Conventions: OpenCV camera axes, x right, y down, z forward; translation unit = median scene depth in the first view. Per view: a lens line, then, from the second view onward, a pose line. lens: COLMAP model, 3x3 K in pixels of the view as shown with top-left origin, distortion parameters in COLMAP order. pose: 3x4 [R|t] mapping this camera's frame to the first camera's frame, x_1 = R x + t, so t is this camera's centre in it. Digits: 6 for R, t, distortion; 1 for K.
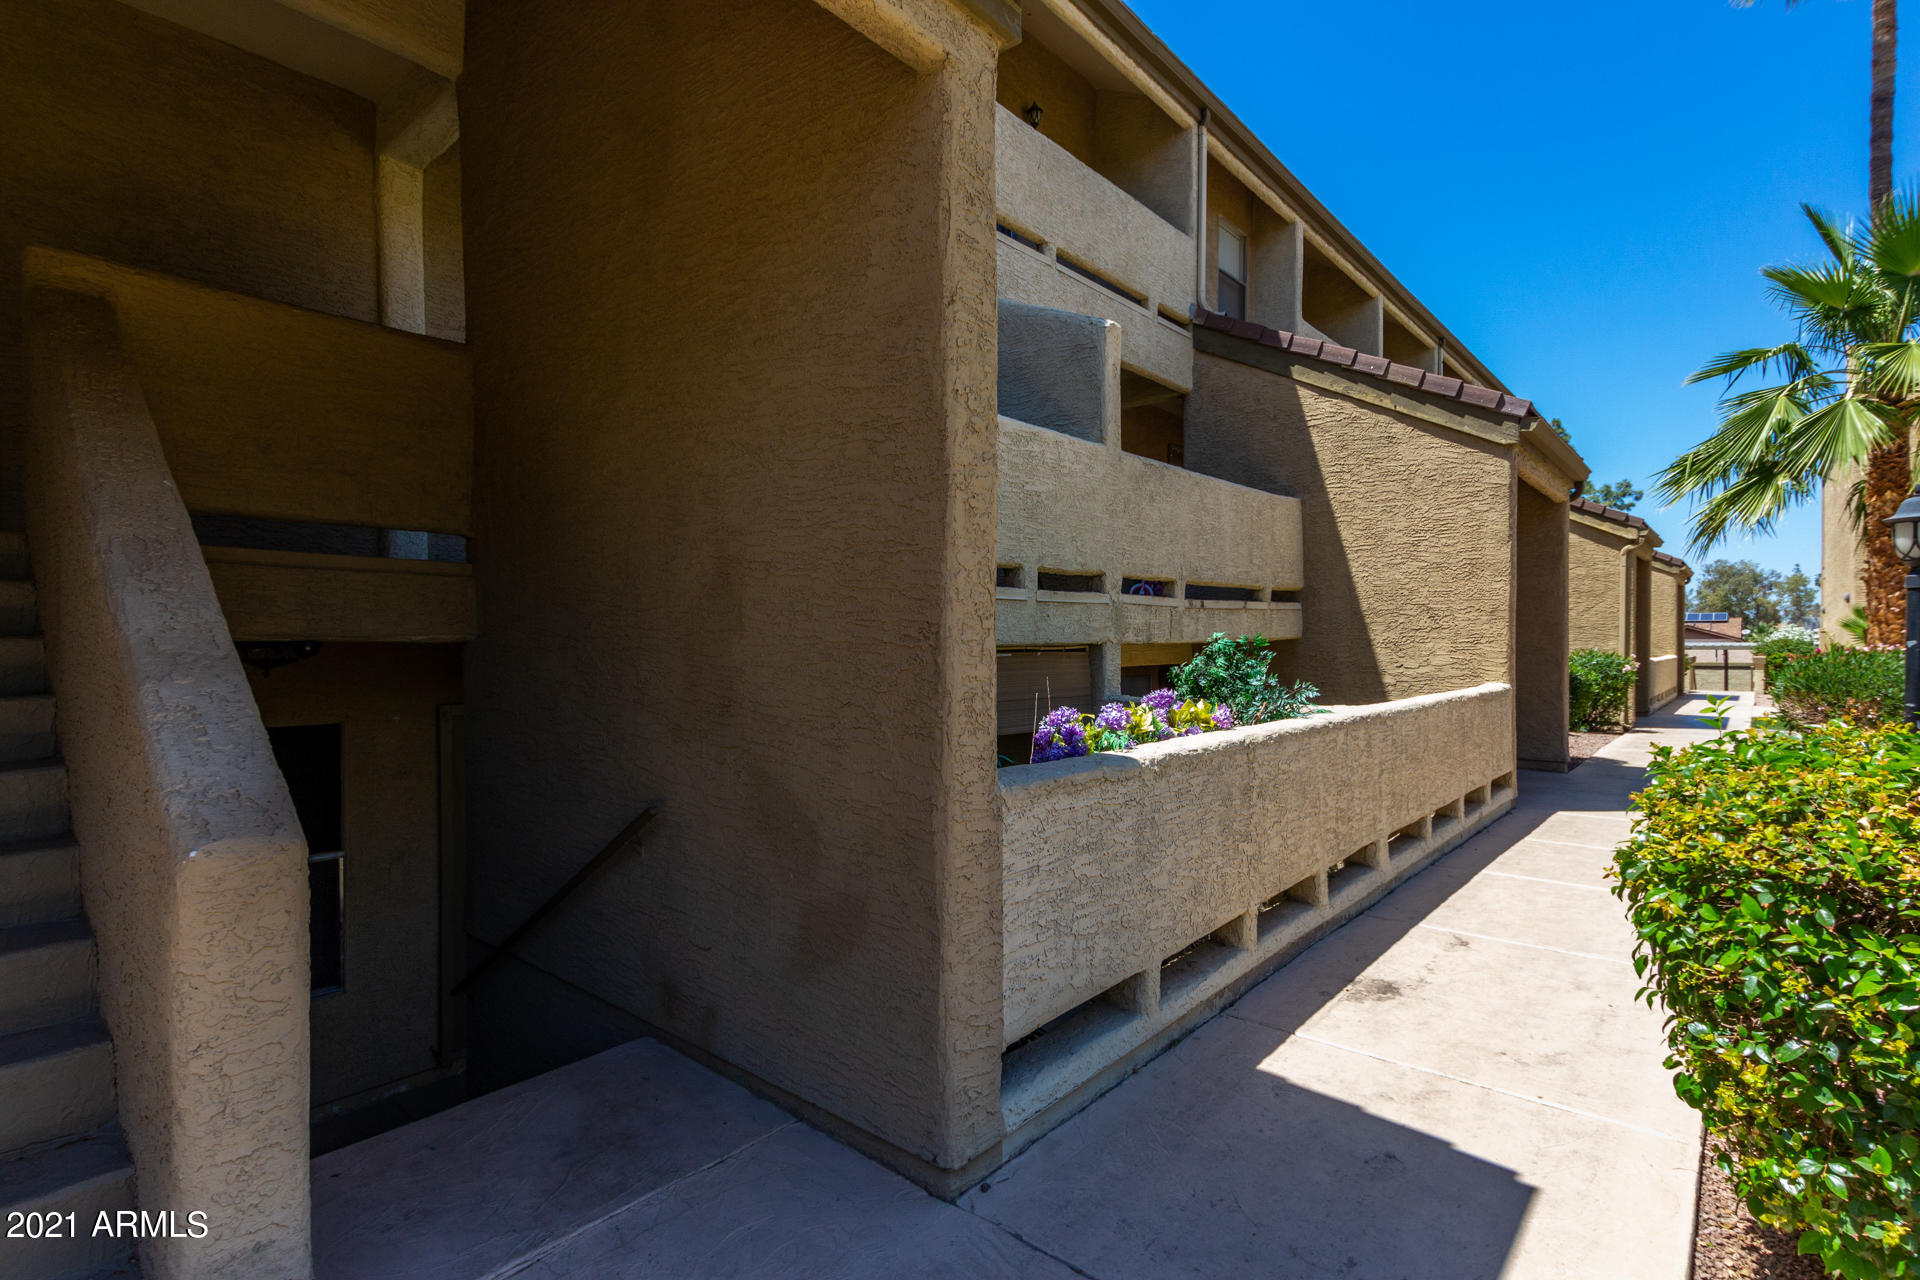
lens RADIAL K [[919.7, 0, 957.1], [0, 919.7, 640.4], [0, 0, 1]] dist [0.001985, -0.000193]
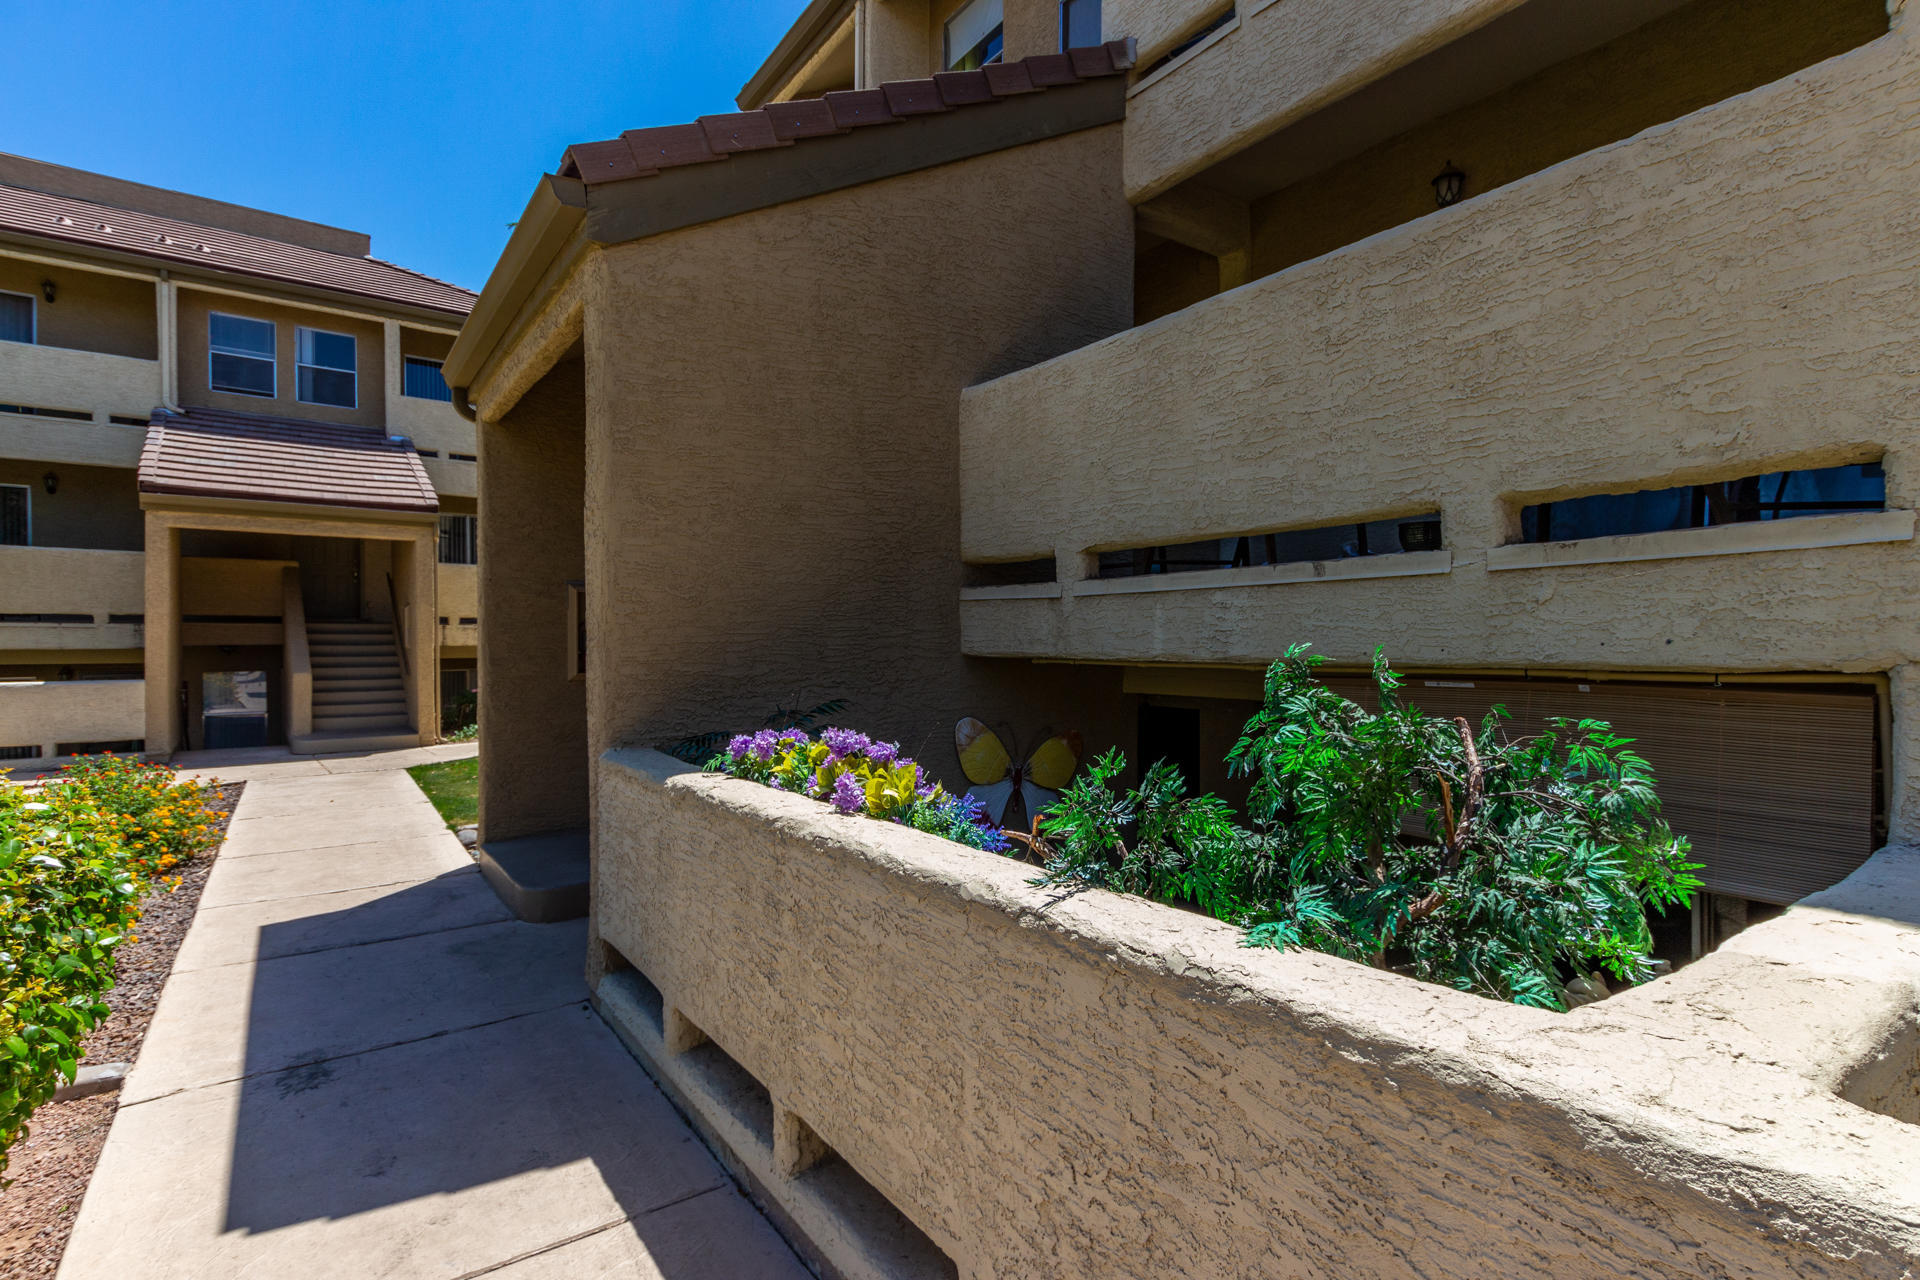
lens RADIAL K [[919.7, 0, 957.1], [0, 919.7, 640.4], [0, 0, 1]] dist [0.001985, -0.000193]
pose [[-0.233471, 0.003700, -0.972357, 1.102784], [0.000681, 0.999993, 0.003641, -0.019823], [0.972363, 0.000188, -0.233472, 1.570675]]
